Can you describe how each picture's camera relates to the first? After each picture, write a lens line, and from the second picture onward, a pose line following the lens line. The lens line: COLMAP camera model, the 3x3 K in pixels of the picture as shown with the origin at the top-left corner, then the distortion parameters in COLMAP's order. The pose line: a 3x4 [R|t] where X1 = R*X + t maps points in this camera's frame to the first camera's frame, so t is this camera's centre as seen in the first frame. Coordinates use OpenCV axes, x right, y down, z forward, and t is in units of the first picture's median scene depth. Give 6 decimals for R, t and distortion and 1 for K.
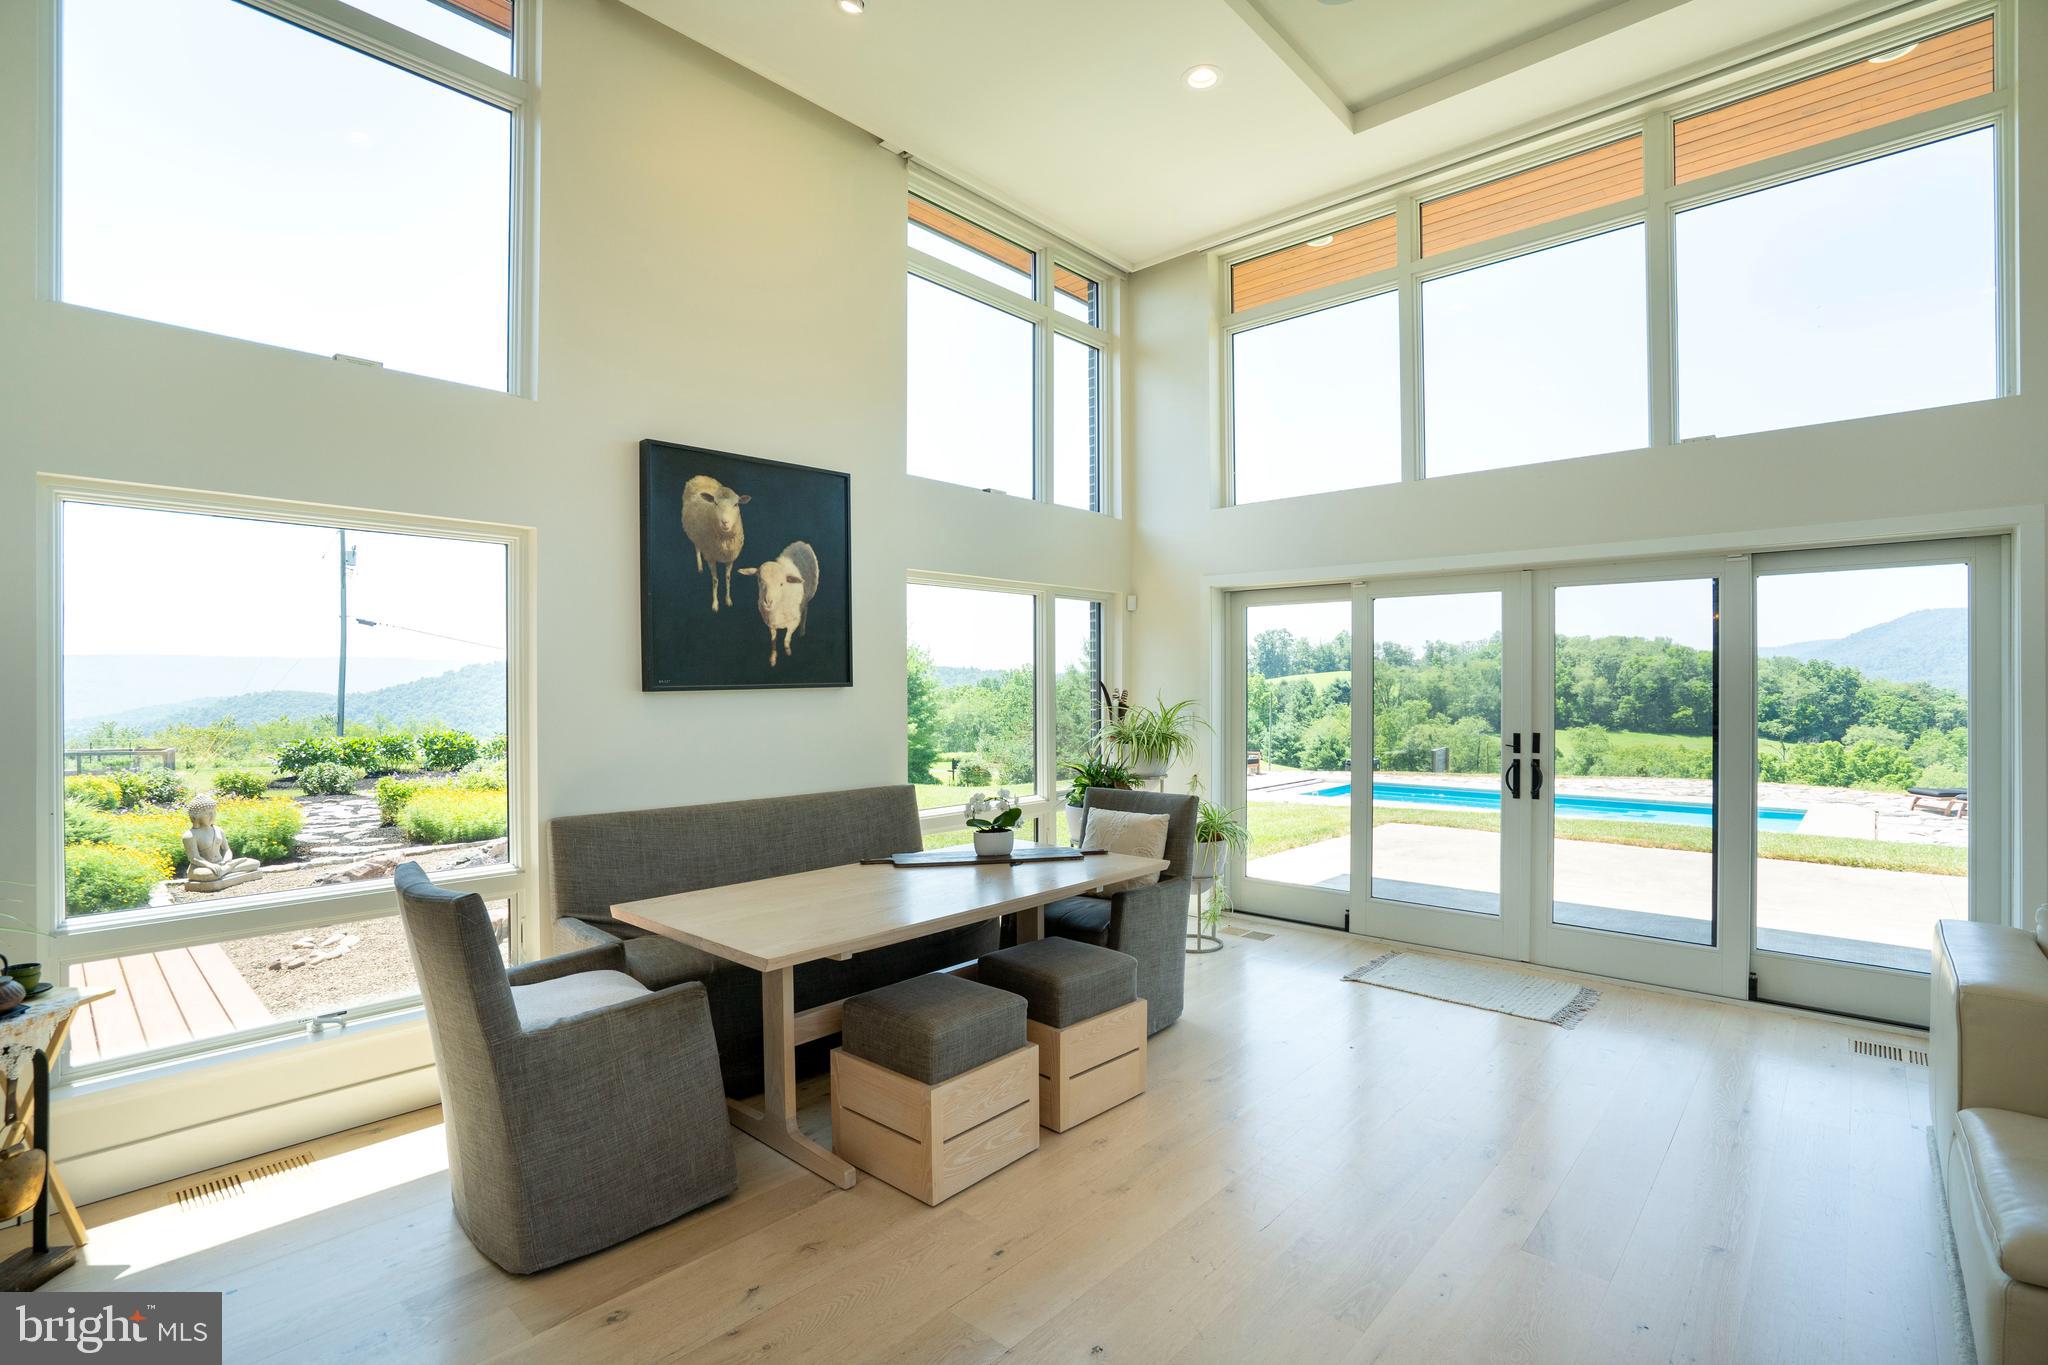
lens RADIAL K [[947.1, 0, 1030.2], [0, 947.1, 687.4], [0, 0, 1]] dist [-0.067245, 0.028852]
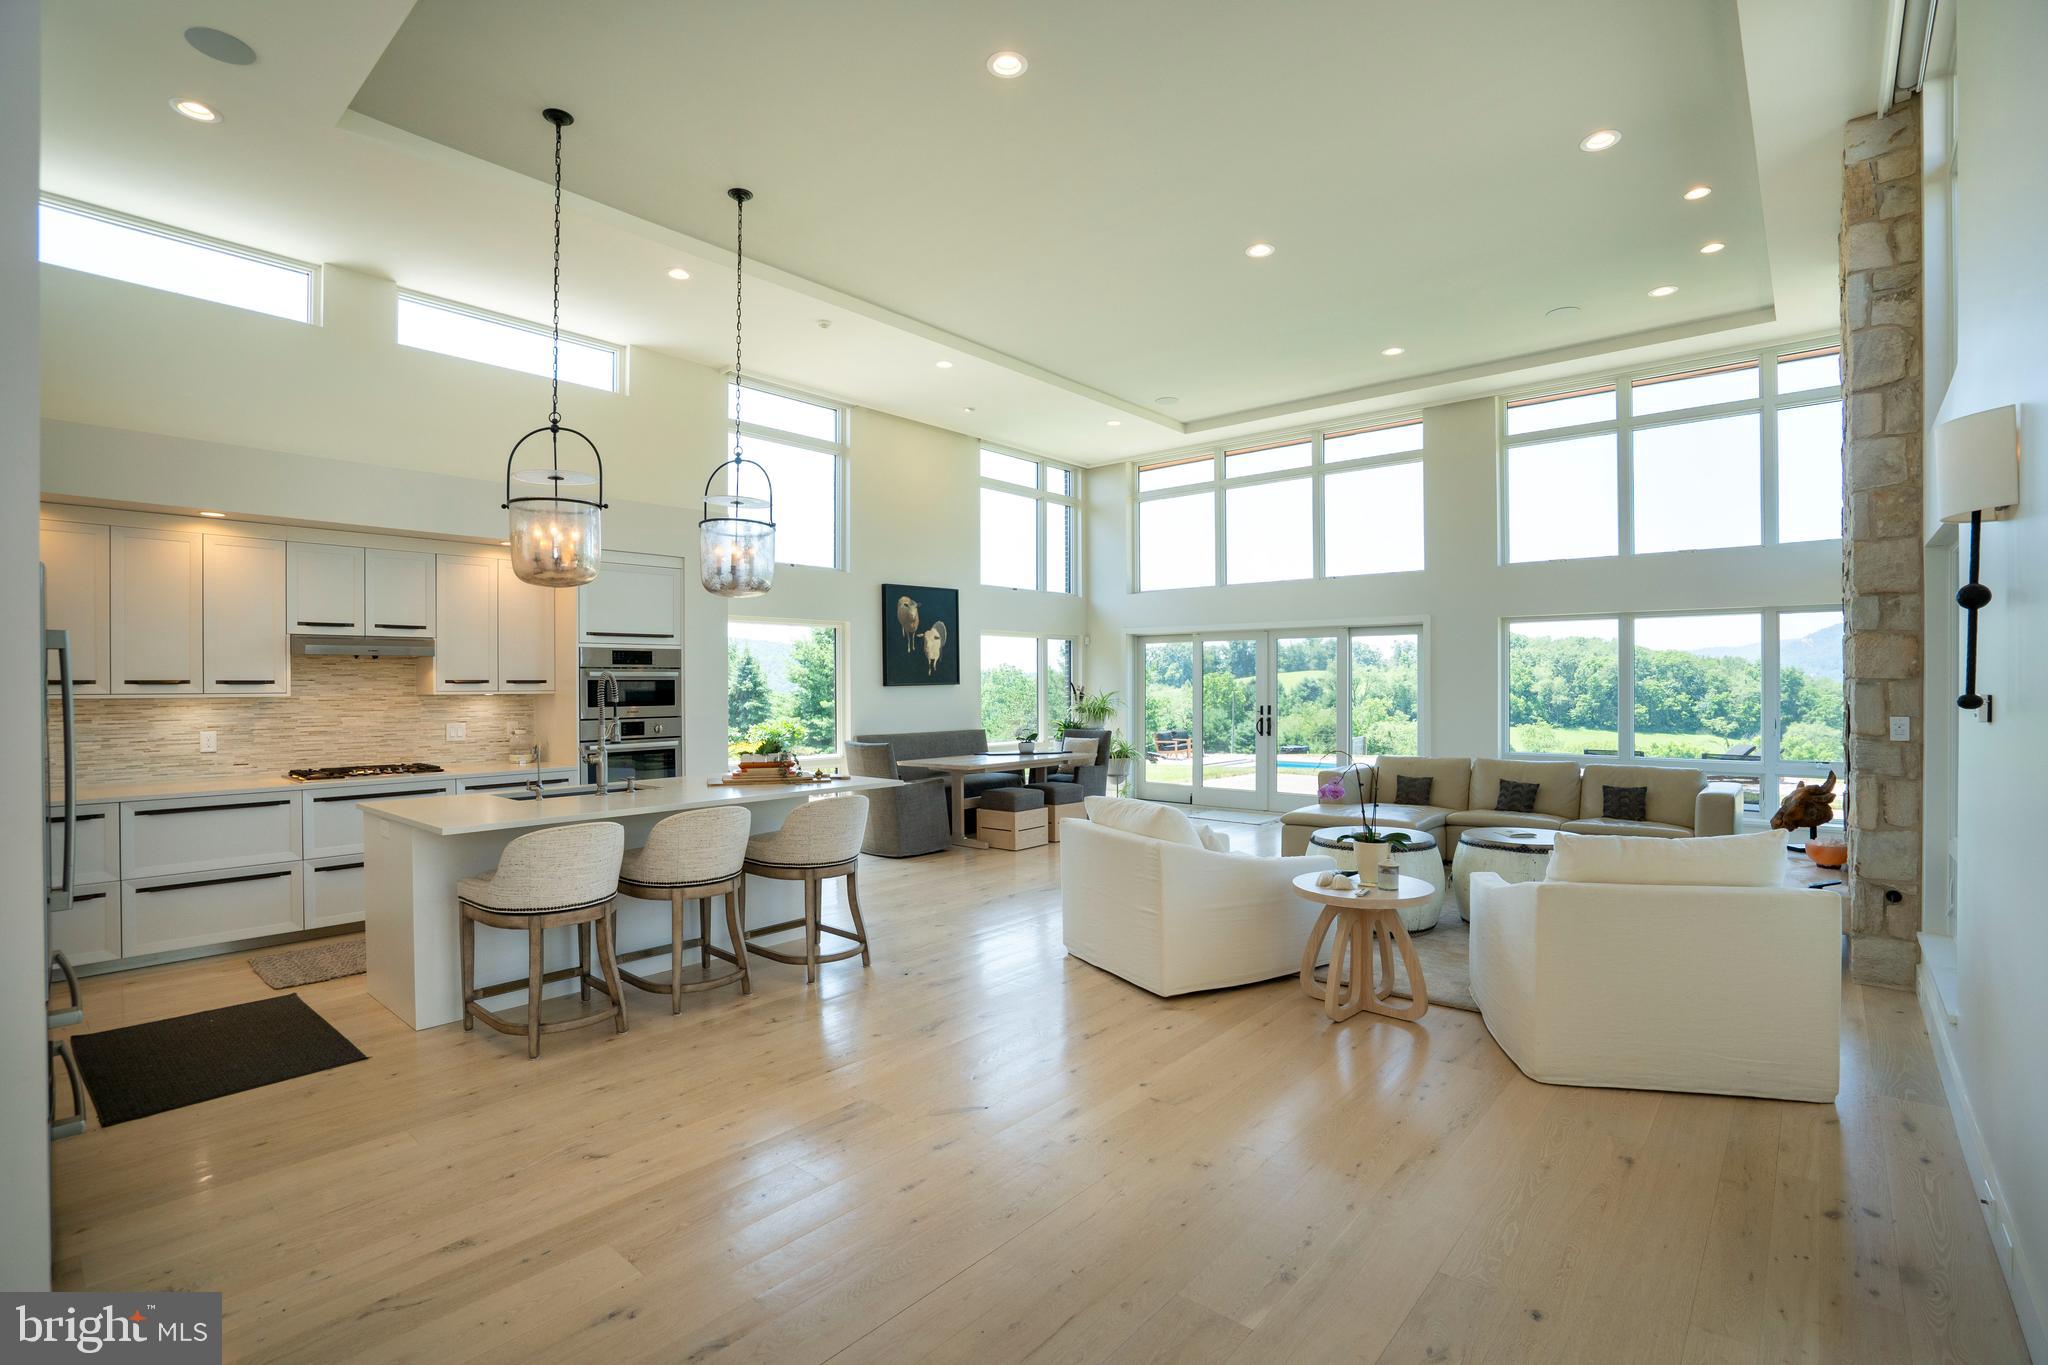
lens RADIAL K [[947.1, 0, 1030.2], [0, 947.1, 687.4], [0, 0, 1]] dist [-0.067245, 0.028852]
pose [[0.999653, -0.000503, 0.026349, -0.082510], [0.000484, 1.000000, 0.000723, 0.004887], [-0.026349, -0.000710, 0.999653, -1.286320]]
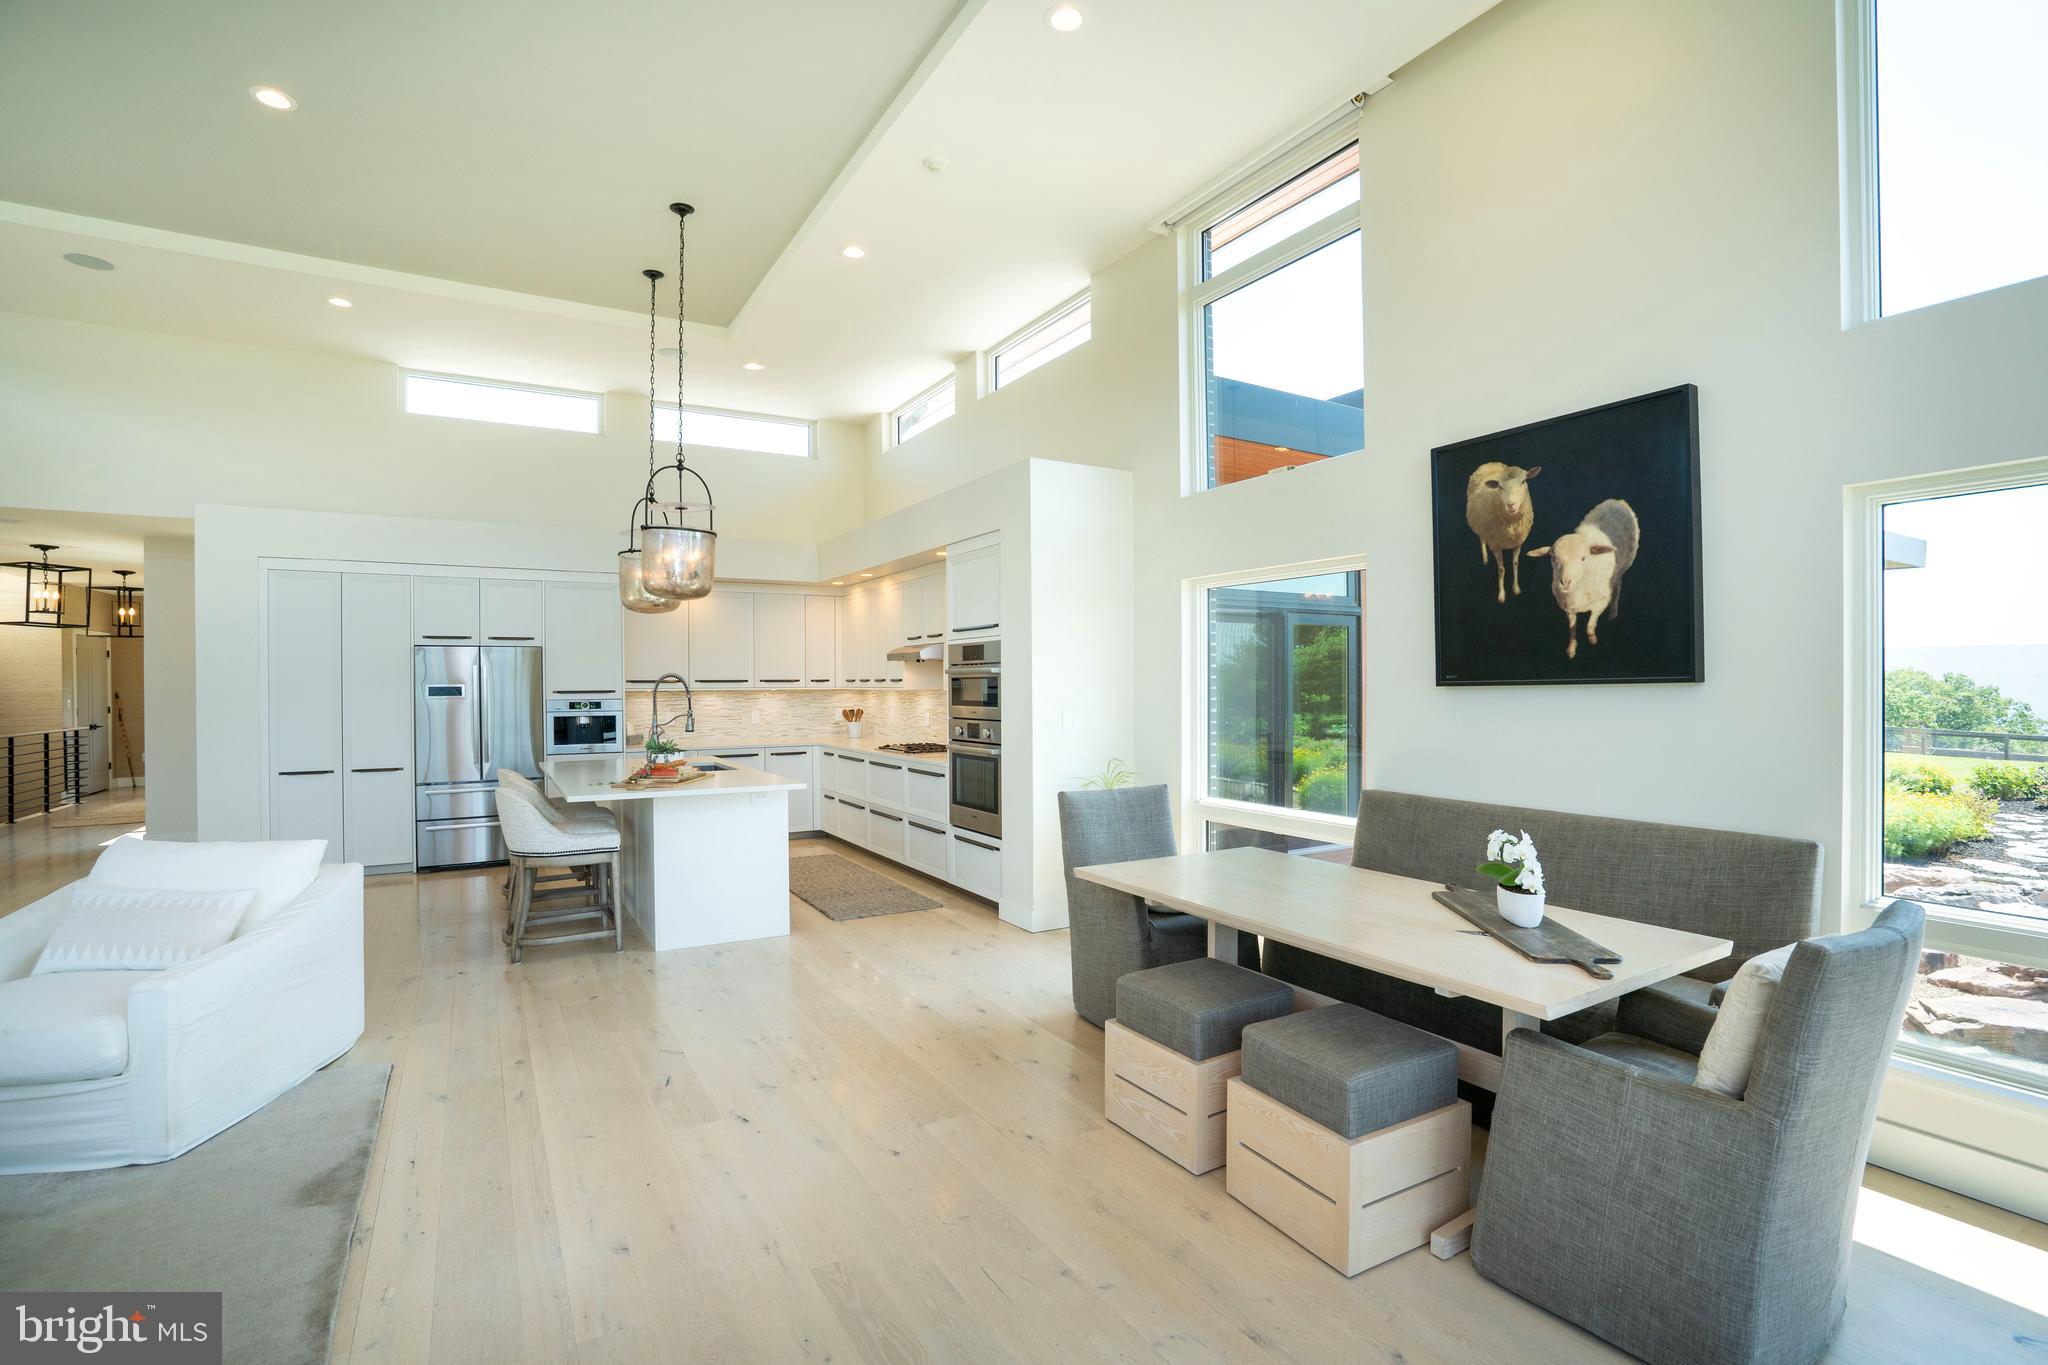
lens RADIAL K [[947.1, 0, 1030.2], [0, 947.1, 687.4], [0, 0, 1]] dist [-0.067245, 0.028852]
pose [[-0.288954, 0.008868, -0.957302, 0.636333], [0.001176, 0.999960, 0.008908, -0.003918], [0.957342, 0.001448, -0.288953, 0.744742]]
